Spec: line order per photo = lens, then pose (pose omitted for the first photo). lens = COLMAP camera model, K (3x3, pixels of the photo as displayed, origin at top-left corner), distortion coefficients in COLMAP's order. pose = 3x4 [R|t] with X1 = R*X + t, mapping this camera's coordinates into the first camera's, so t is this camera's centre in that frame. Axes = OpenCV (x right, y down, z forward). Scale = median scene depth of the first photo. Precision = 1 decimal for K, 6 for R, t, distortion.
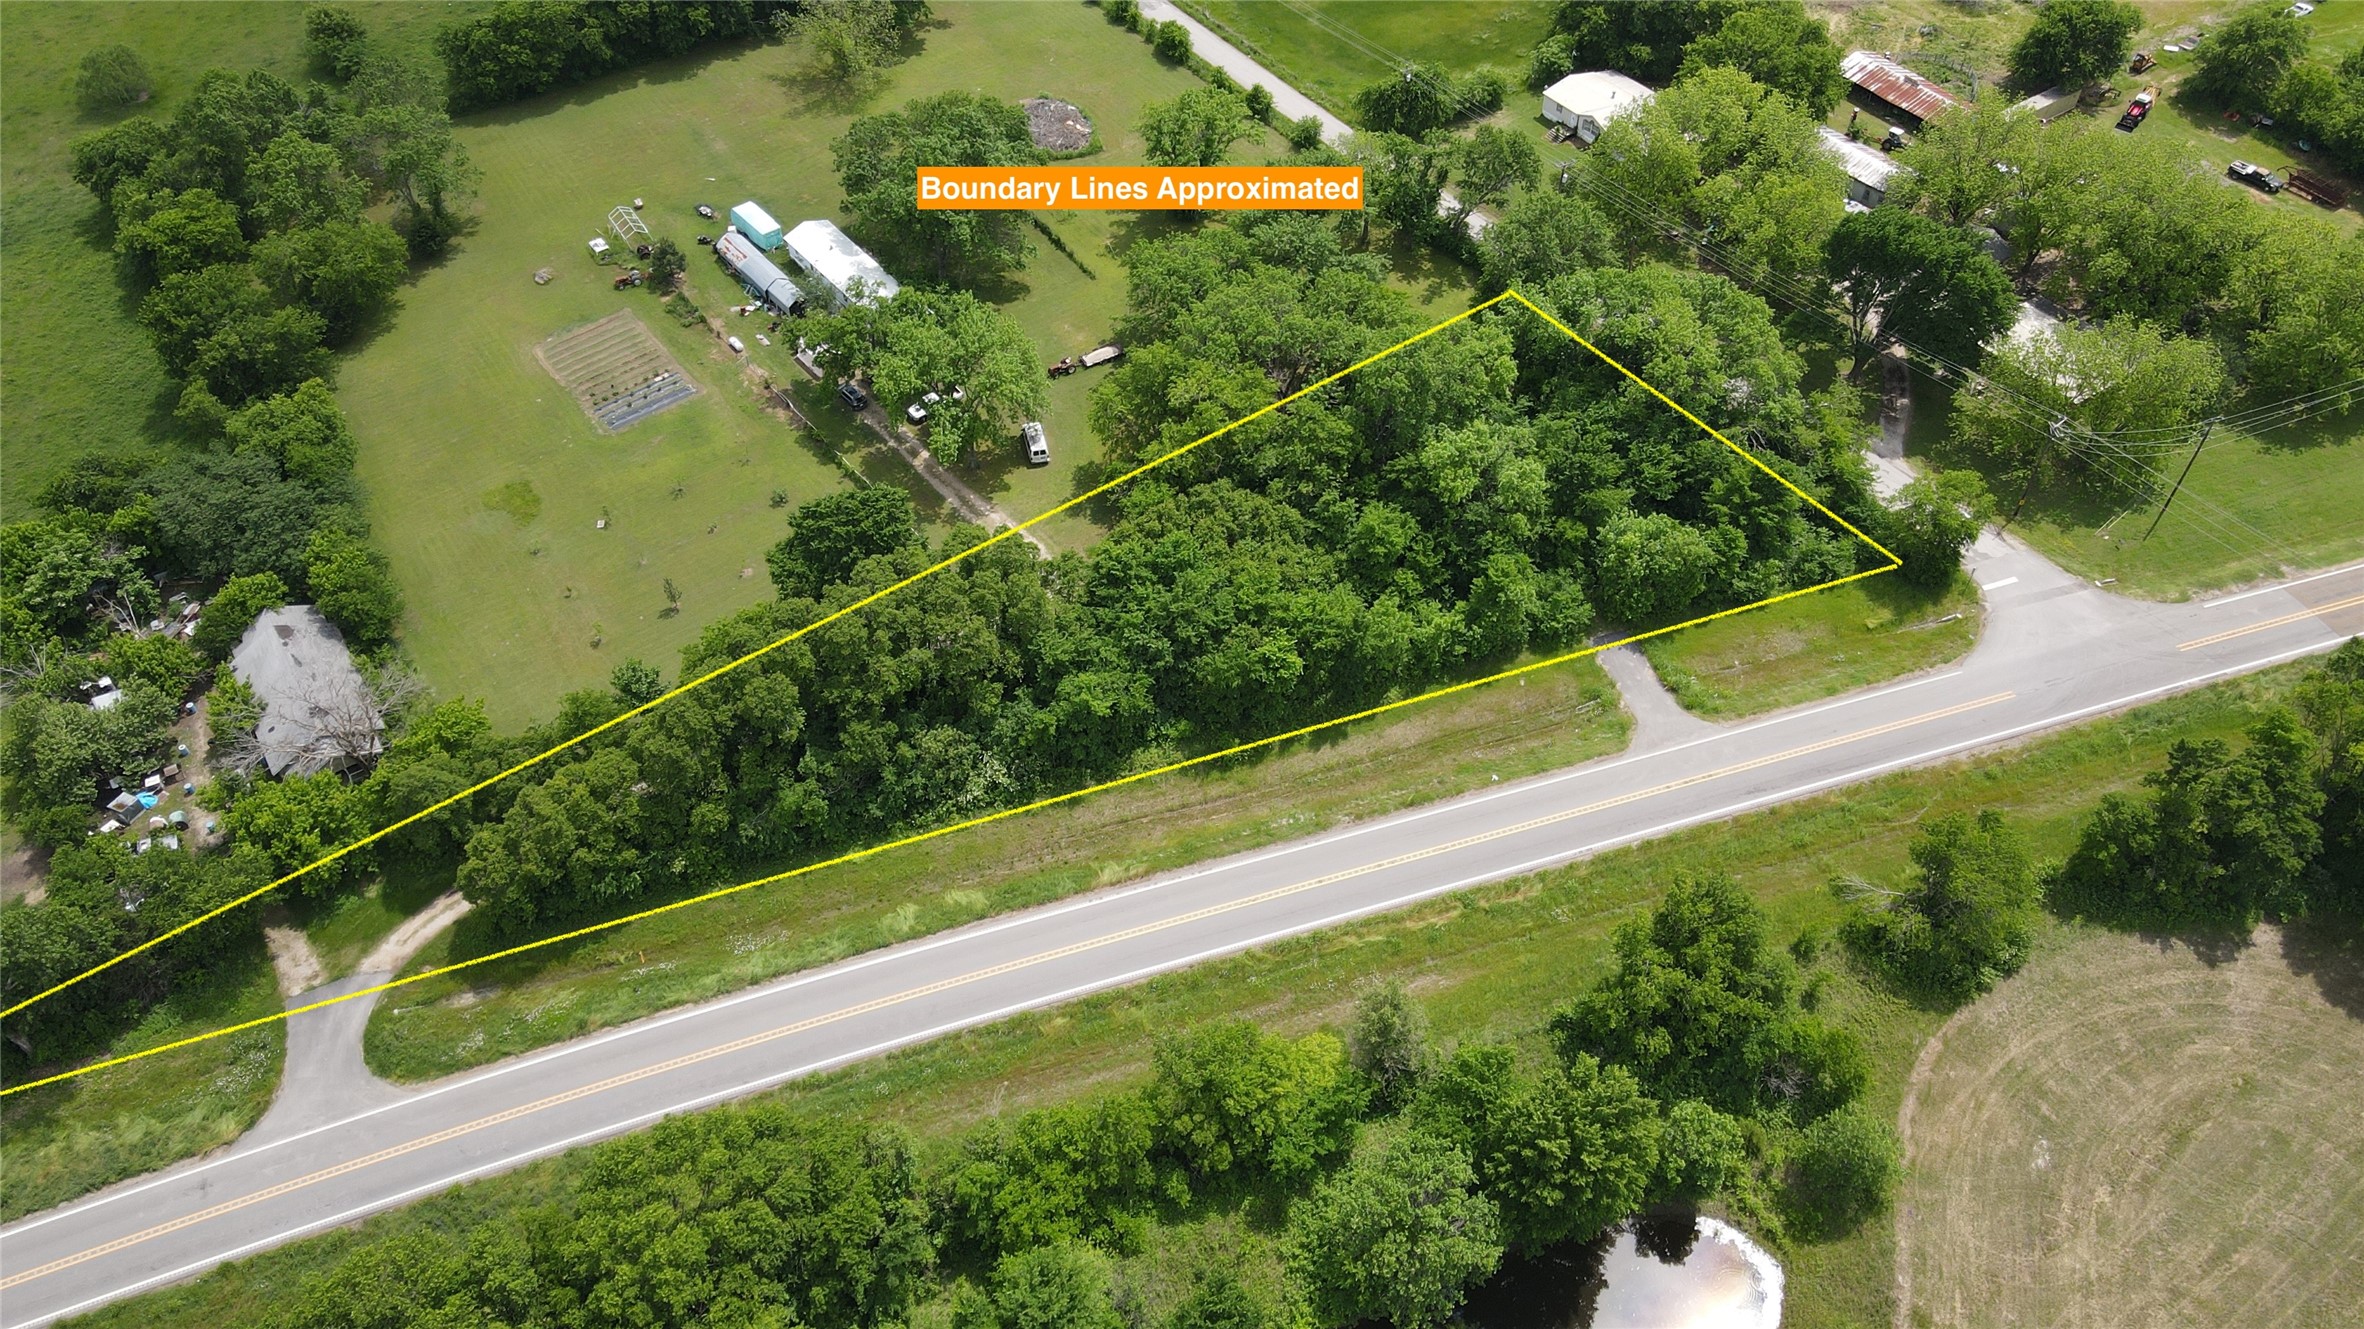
lens RADIAL K [[1734.6, 0, 1181.1], [0, 1734.6, 654.1], [0, 0, 1]] dist [-0.003326, 0.033021]
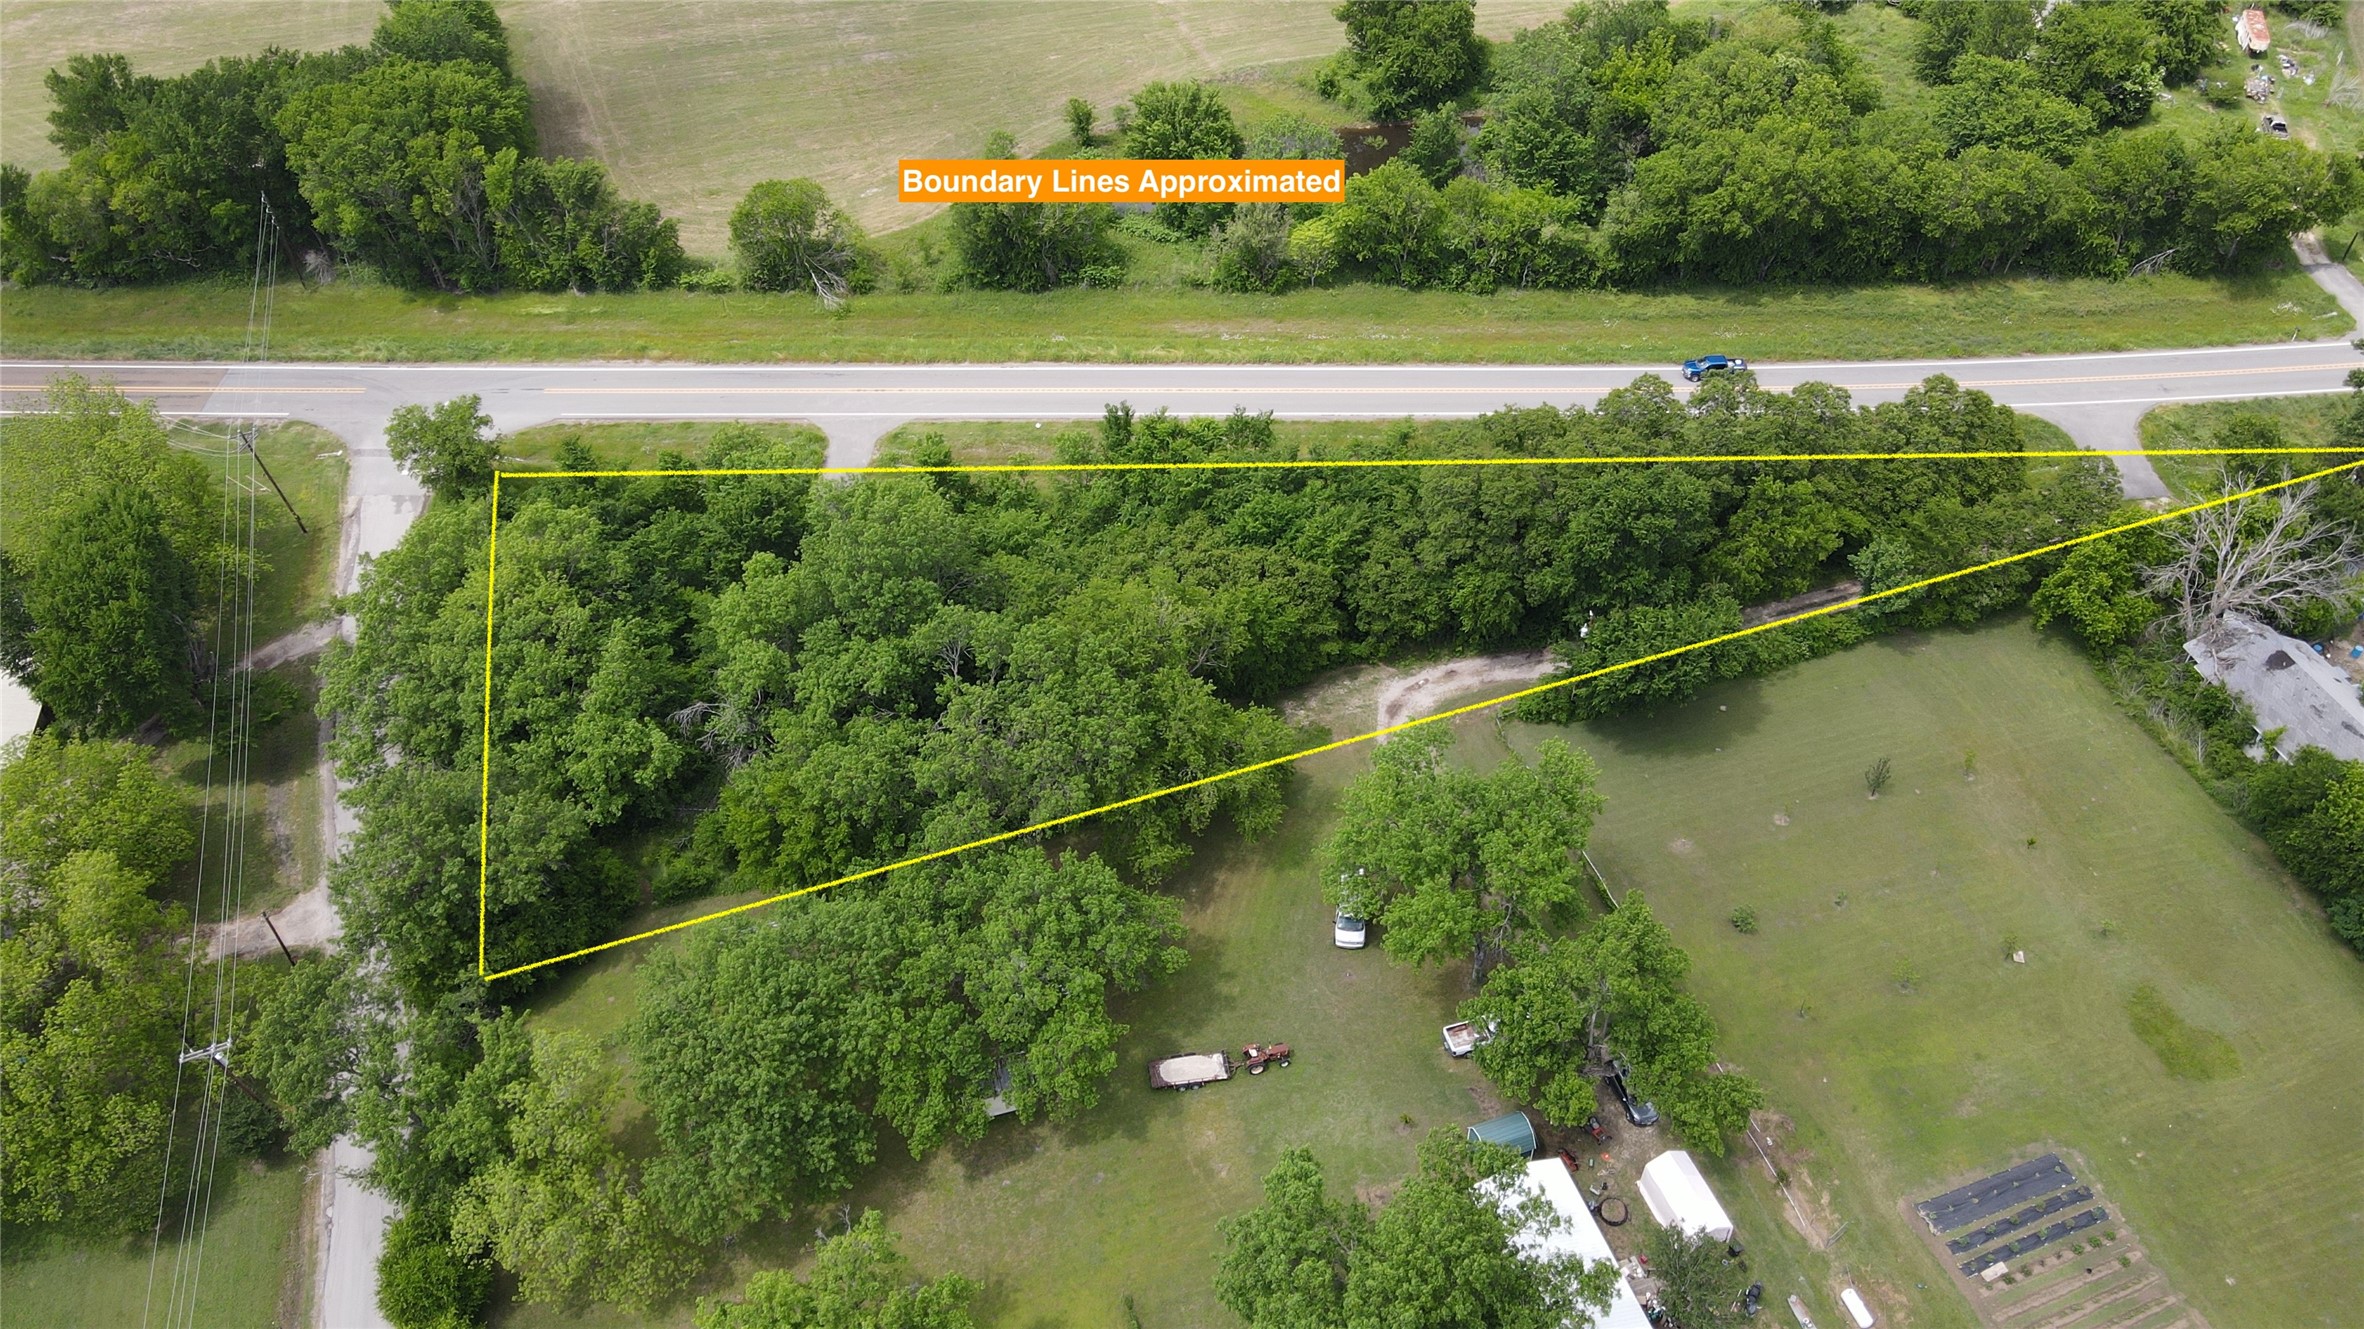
lens RADIAL K [[1719.1, 0, 1181.0], [0, 1719.1, 658.6], [0, 0, 1]] dist [-0.000537, 0.028002]
pose [[-0.942837, -0.209525, 0.259149, -0.196324], [0.262786, 0.010795, 0.964794, -0.876896], [-0.204946, 0.977744, 0.044883, 1.011263]]
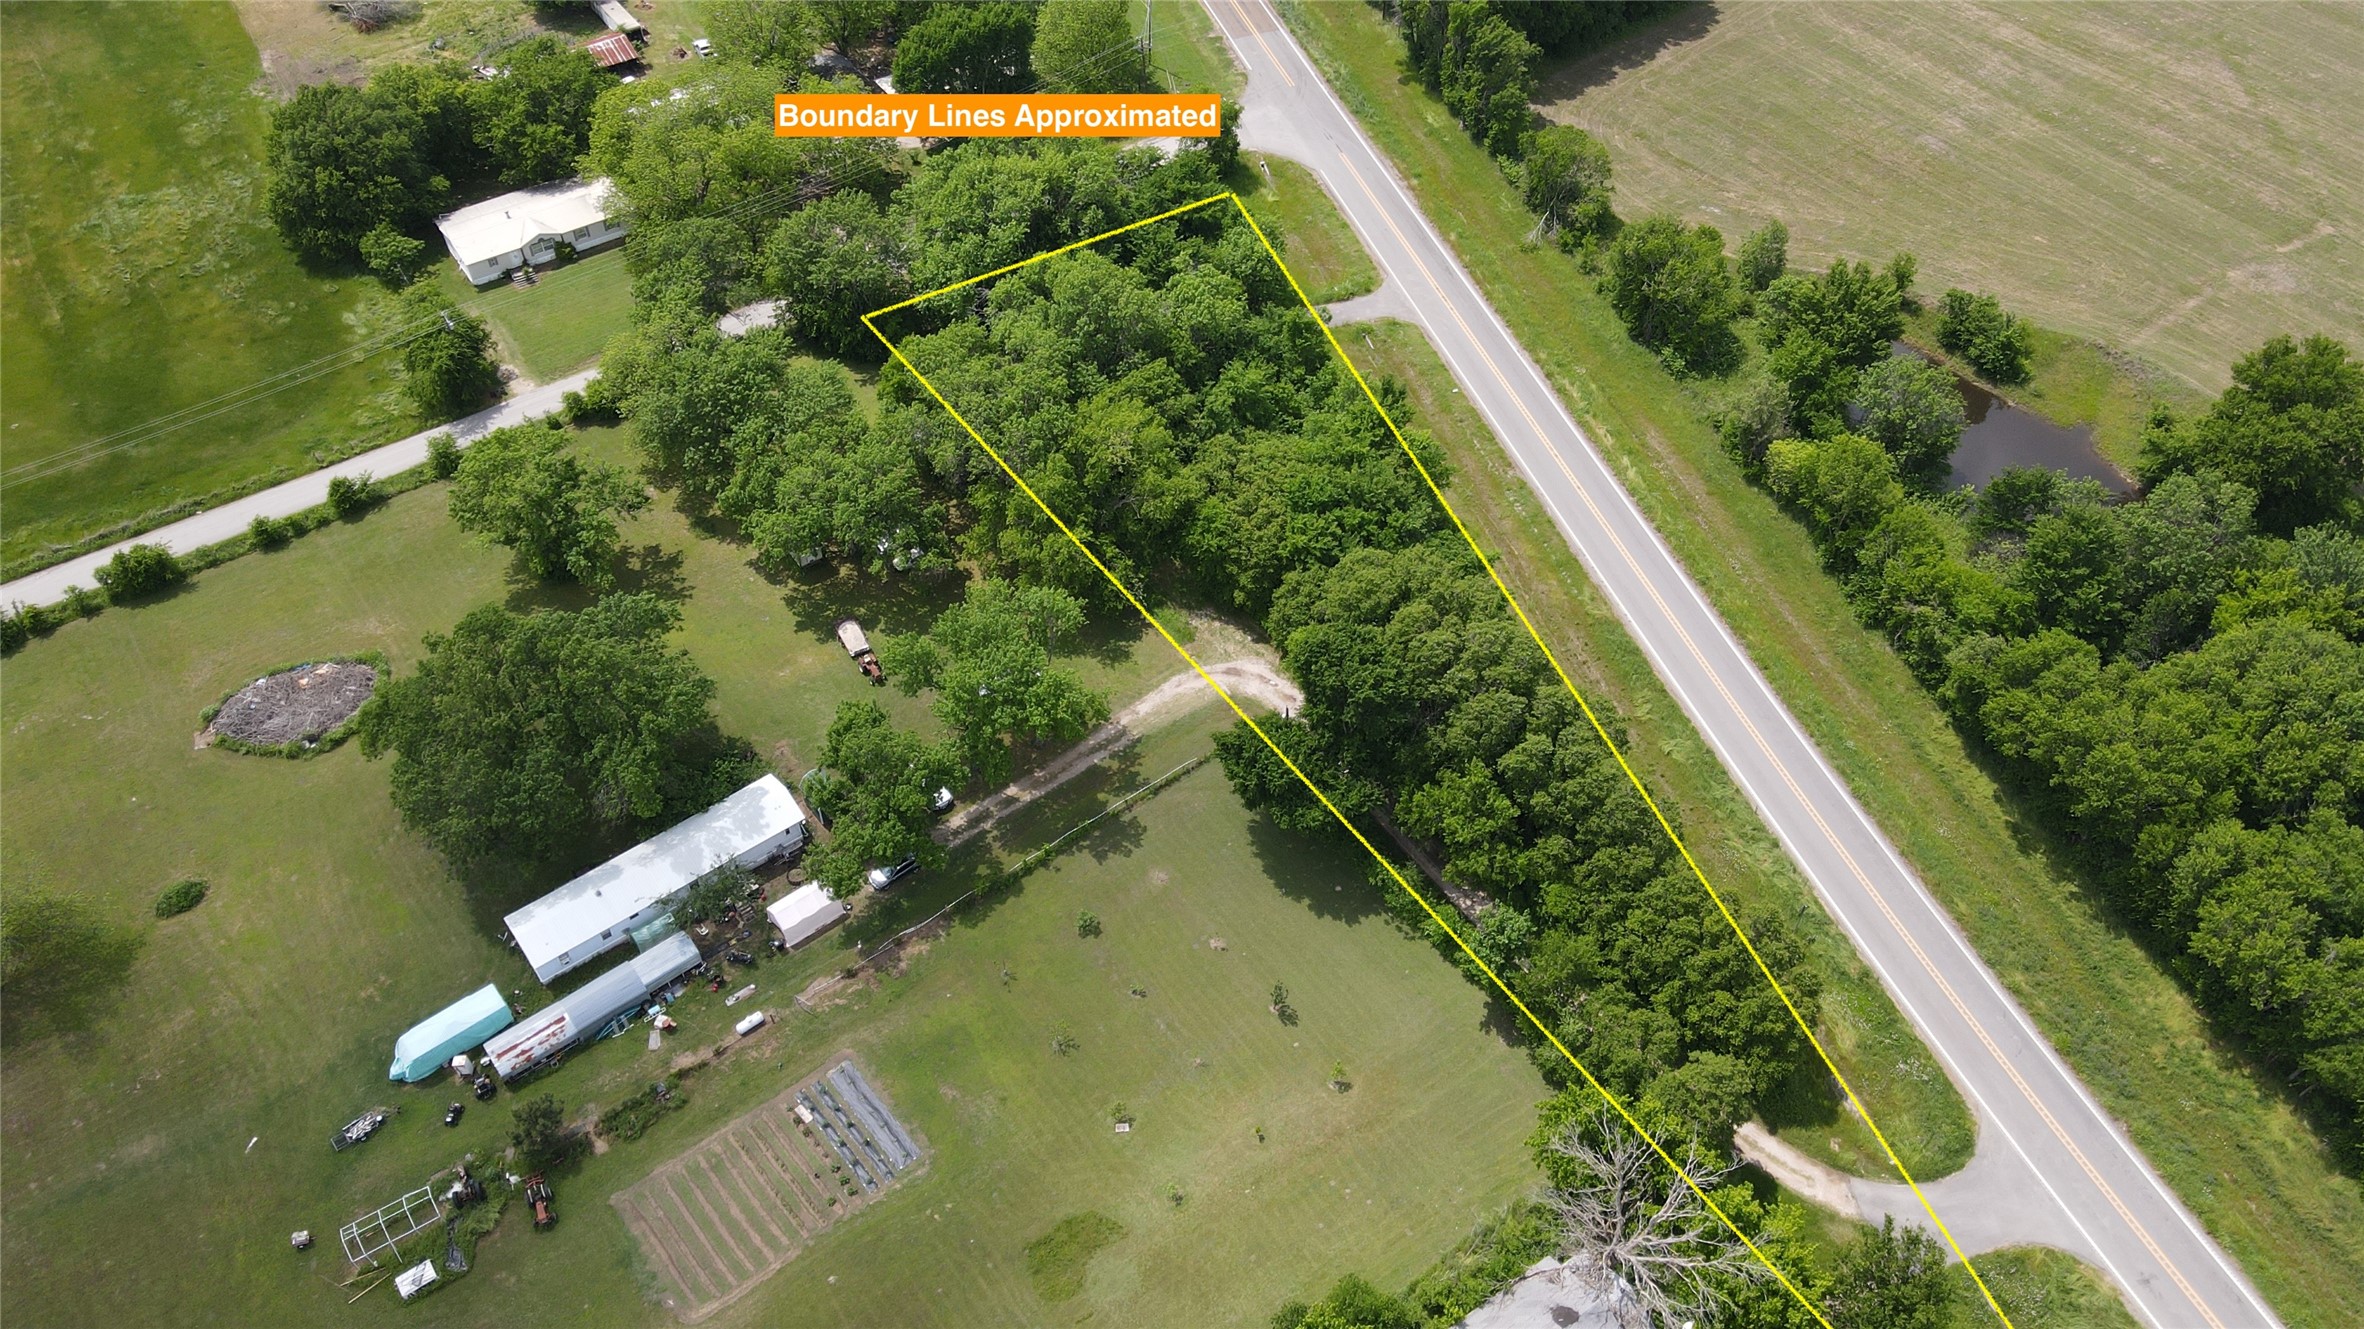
lens RADIAL K [[1726.6, 0, 1183.3], [0, 1726.6, 656.3], [0, 0, 1]] dist [-0.004923, 0.037153]
pose [[-0.002780, -0.728976, 0.684534, -0.758118], [0.730287, 0.466152, 0.499383, -0.566522], [-0.683135, 0.501294, 0.531066, 0.536949]]
